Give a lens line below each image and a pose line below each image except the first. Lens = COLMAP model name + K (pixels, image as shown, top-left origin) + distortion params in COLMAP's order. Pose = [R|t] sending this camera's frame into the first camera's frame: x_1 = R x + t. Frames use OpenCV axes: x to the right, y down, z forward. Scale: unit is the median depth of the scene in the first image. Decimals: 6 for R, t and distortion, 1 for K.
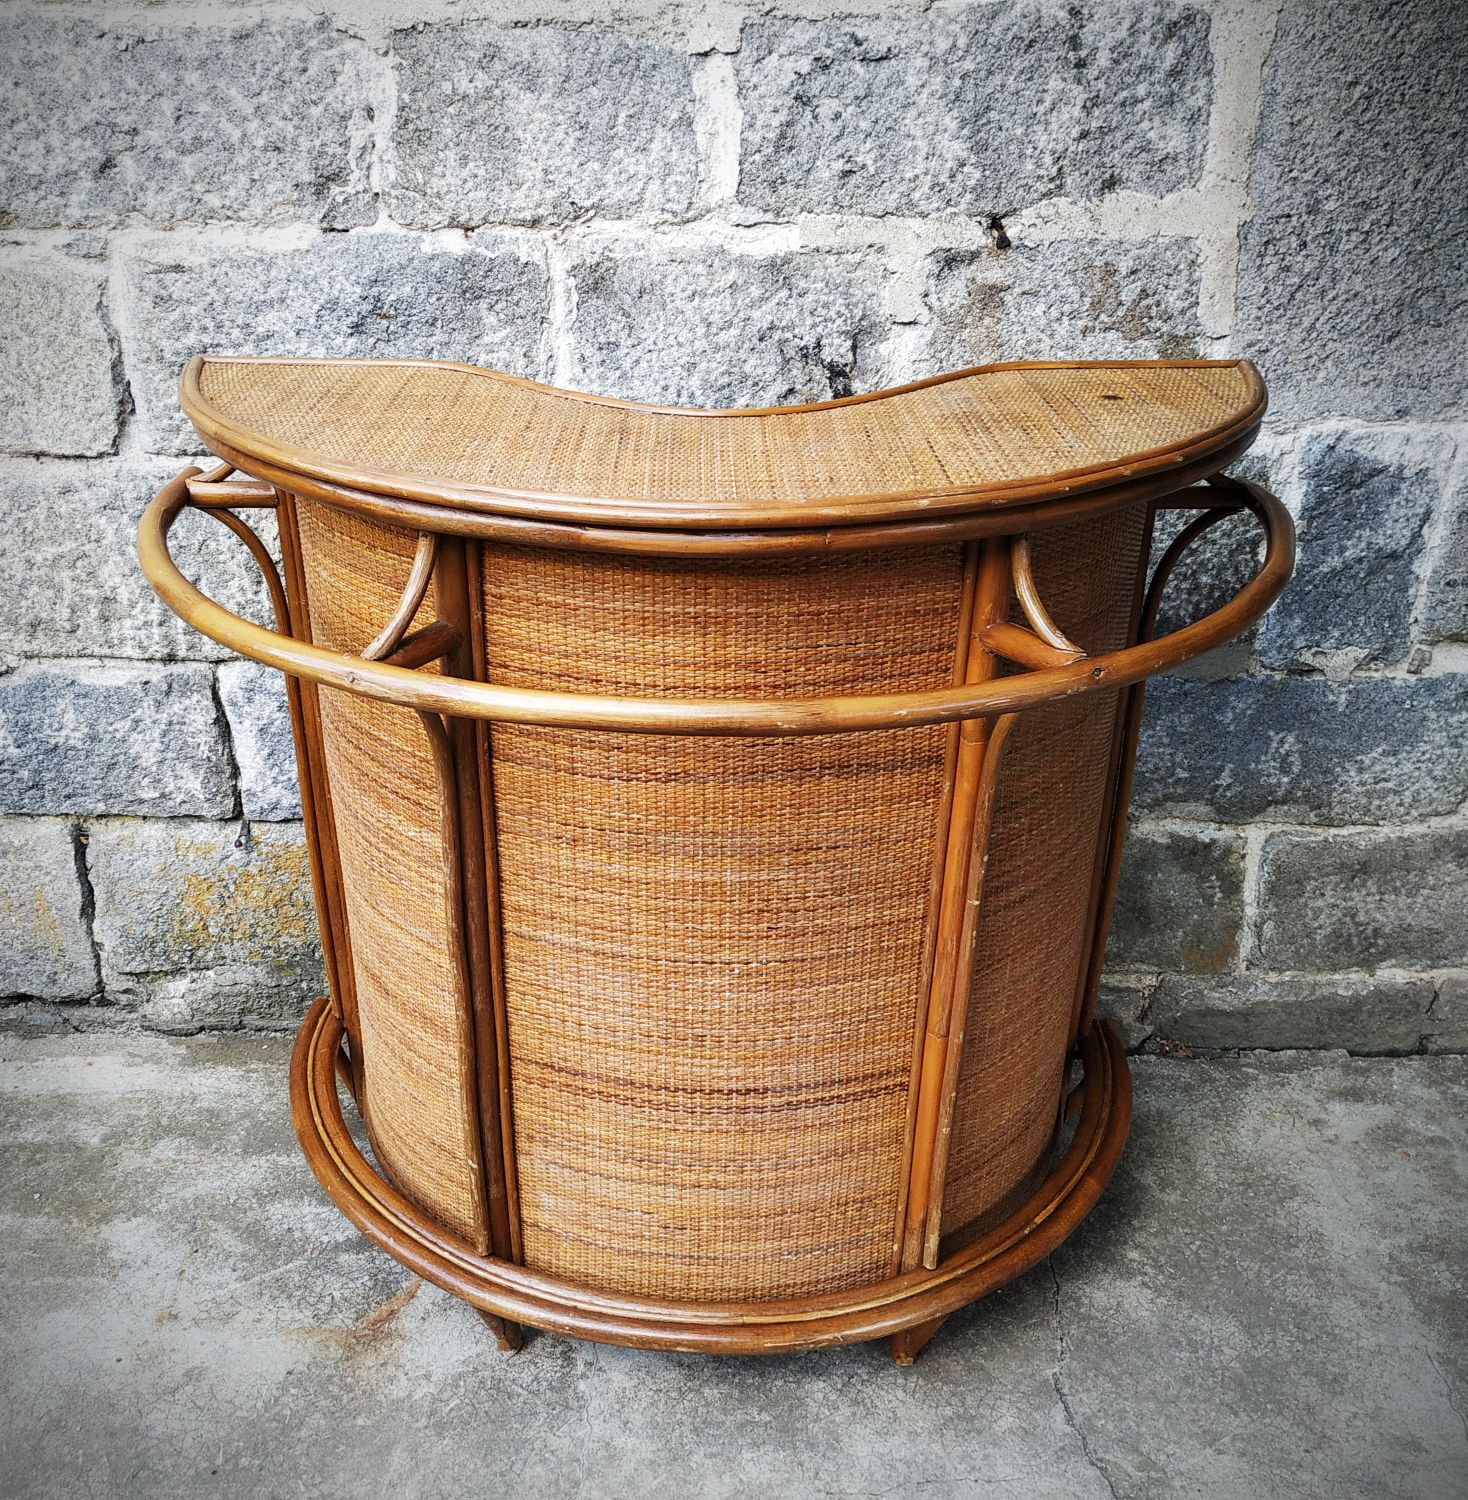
lens RADIAL K [[1462.9, 0, 667.1], [0, 1462.9, 734.3], [0, 0, 1]] dist [-0.009112, 0.000000]
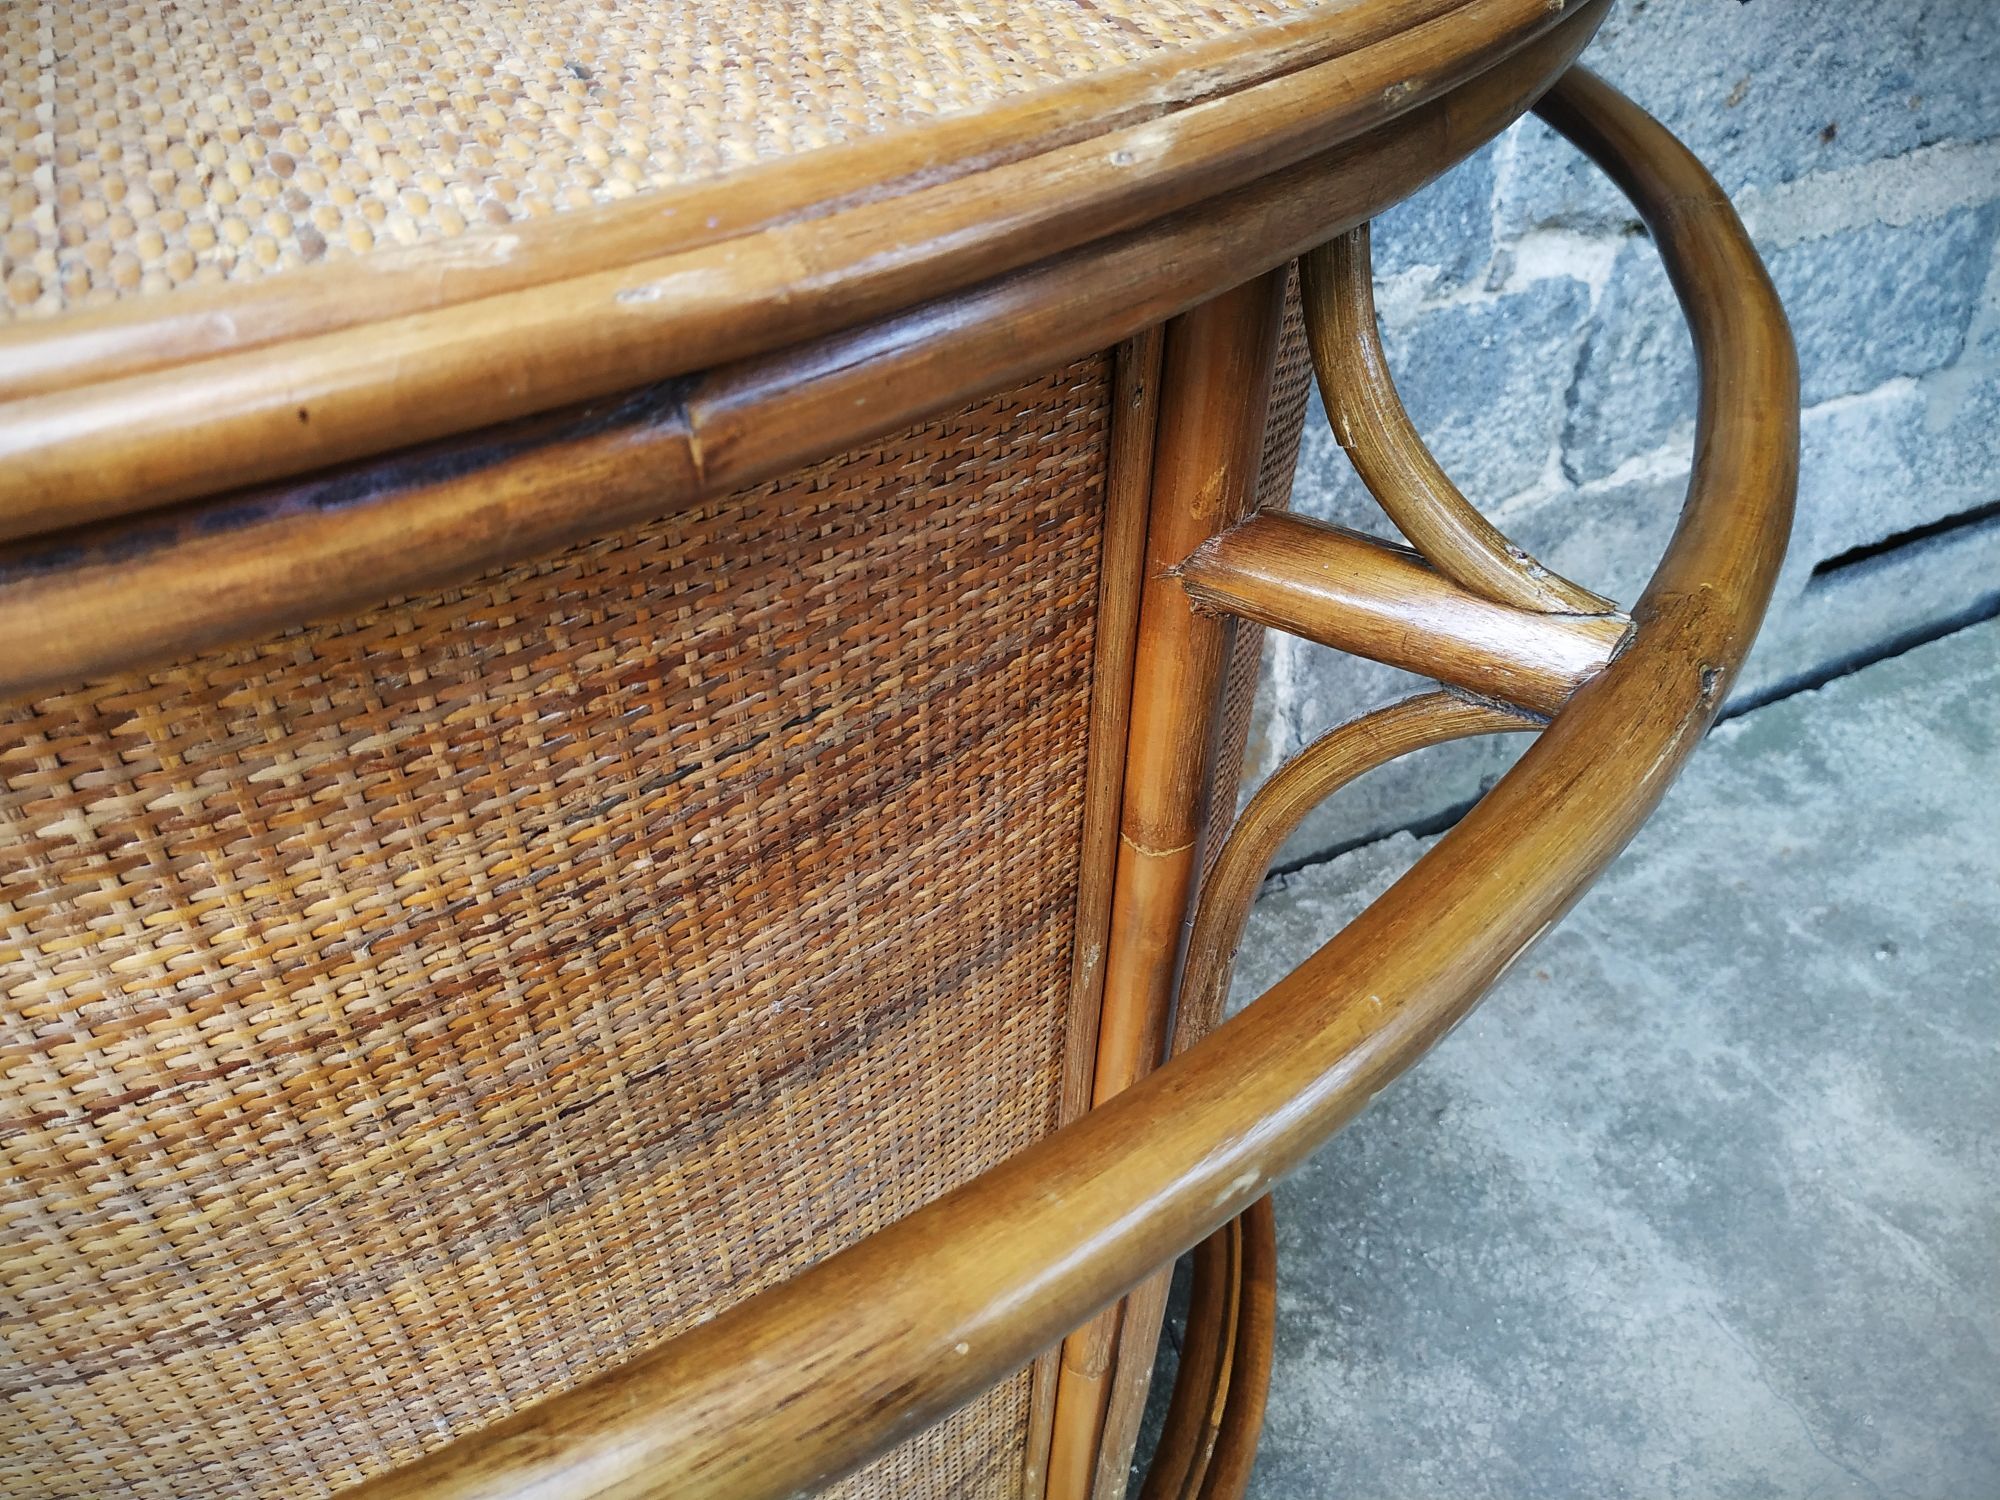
lens RADIAL K [[1477.0, 0, 970.3], [0, 1477.0, 734.8], [0, 0, 1]] dist [-0.022507, 0.009121]
pose [[0.897420, -0.282473, 0.338889, 0.044769], [0.189820, 0.940636, 0.281376, -0.090881], [-0.398252, -0.188185, 0.897765, 0.531821]]
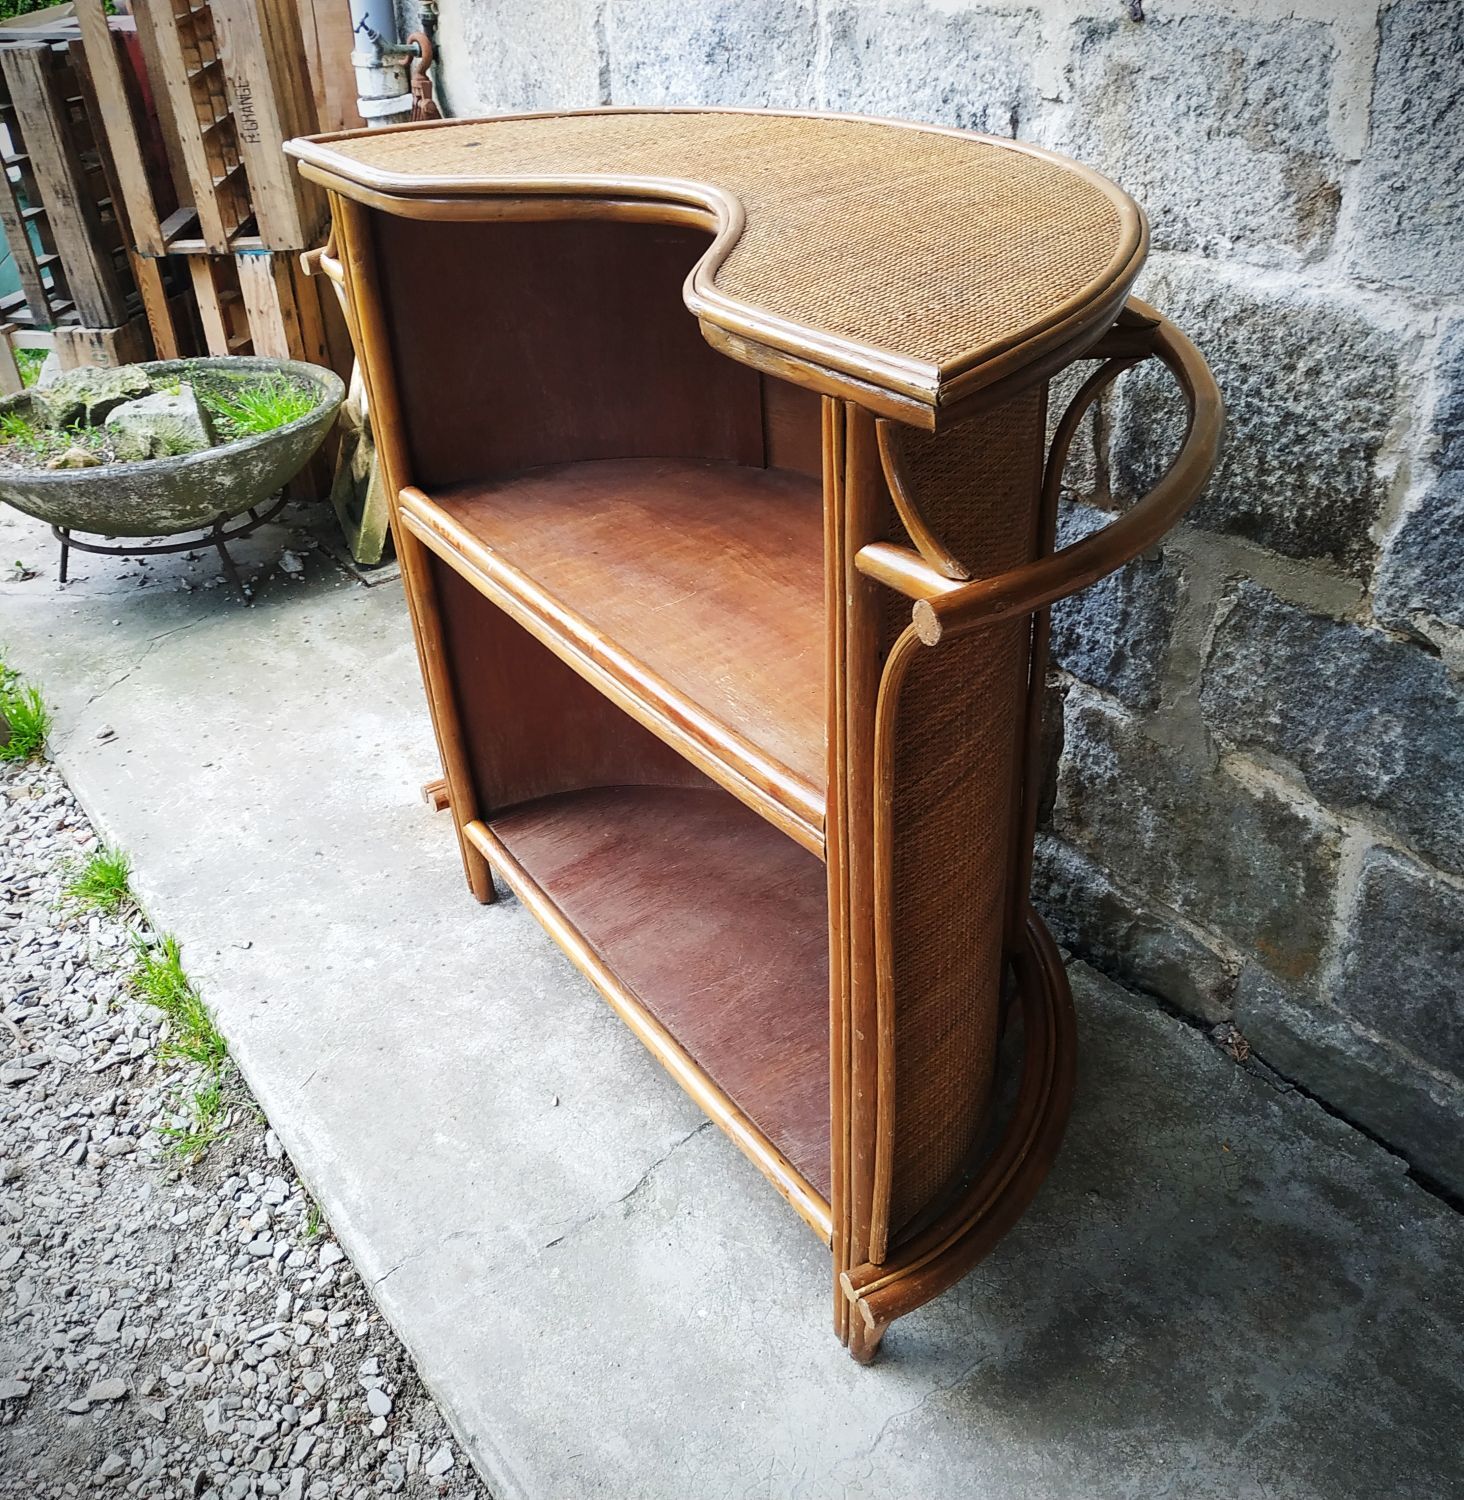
lens RADIAL K [[1462.9, 0, 708.1], [0, 1462.9, 719.4], [0, 0, 1]] dist [-0.009112, 0.000000]
pose [[0.587777, 0.401311, -0.702473, 0.834989], [-0.307004, 0.913991, 0.265271, -0.102670], [0.748510, 0.059741, 0.660427, 0.255620]]
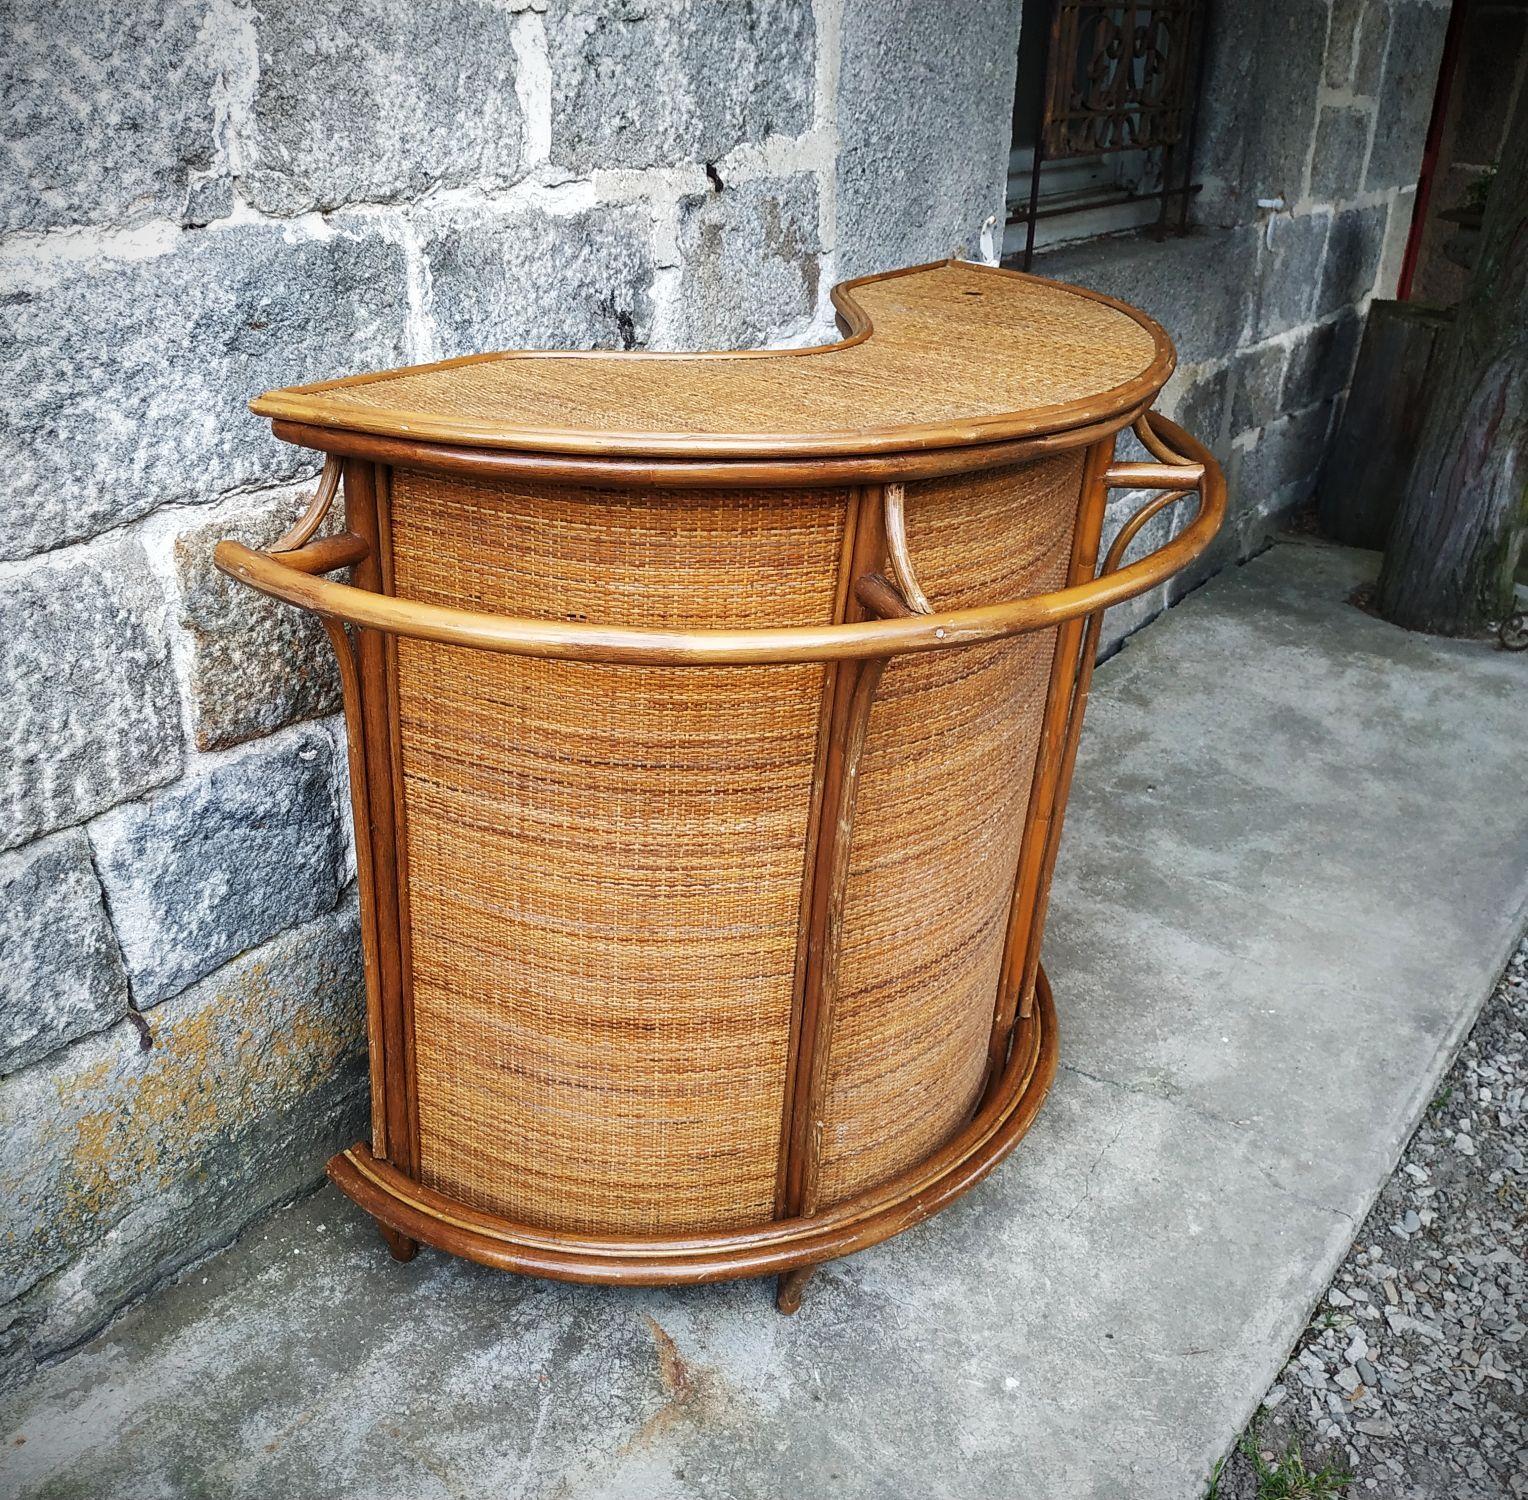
lens RADIAL K [[1490.2, 0, 661.8], [0, 1490.2, 723.6], [0, 0, 1]] dist [-0.009112, 0.000000]
pose [[0.625830, -0.321893, 0.710438, -0.723537], [0.317031, 0.937209, 0.145366, -0.126276], [-0.712621, 0.134257, 0.688583, 0.292456]]
